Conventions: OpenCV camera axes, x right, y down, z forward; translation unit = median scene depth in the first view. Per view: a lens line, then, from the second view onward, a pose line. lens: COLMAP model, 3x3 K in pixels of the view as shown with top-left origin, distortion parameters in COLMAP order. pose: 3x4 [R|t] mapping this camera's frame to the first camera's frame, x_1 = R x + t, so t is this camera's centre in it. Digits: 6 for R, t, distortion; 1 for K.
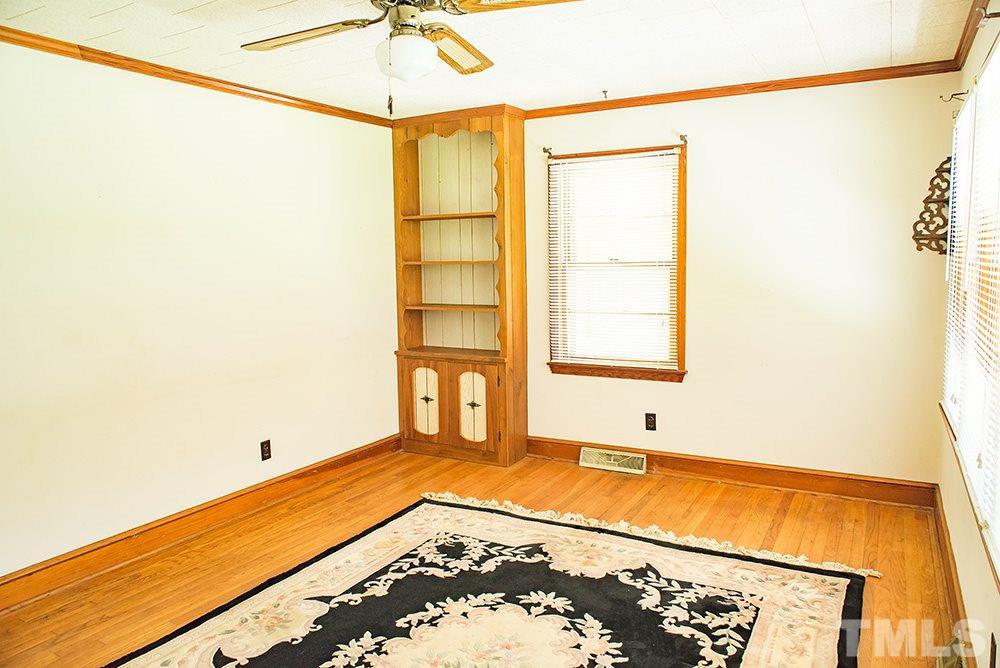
lens RADIAL K [[690.6, 0, 508.9], [0, 690.6, 331.8], [0, 0, 1]] dist [-0.070177, 0.022537]
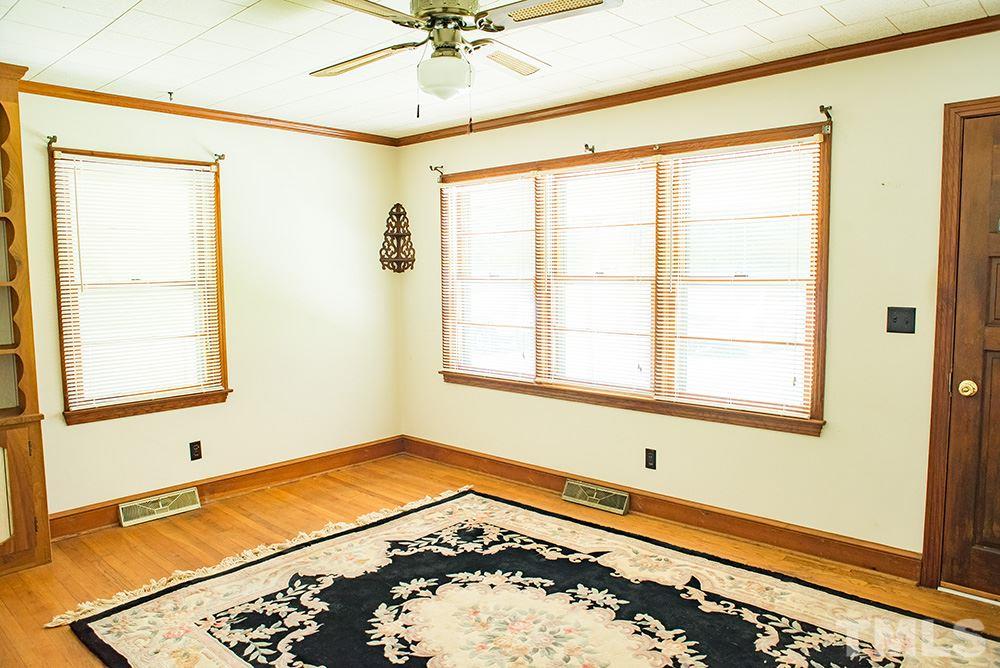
lens RADIAL K [[690.6, 0, 508.9], [0, 690.6, 332.7], [0, 0, 1]] dist [-0.070177, 0.022537]
pose [[0.237311, -0.074806, 0.968549, -0.749418], [0.114150, 0.992271, 0.048669, -0.033310], [-0.964704, 0.099010, 0.244016, 0.444884]]
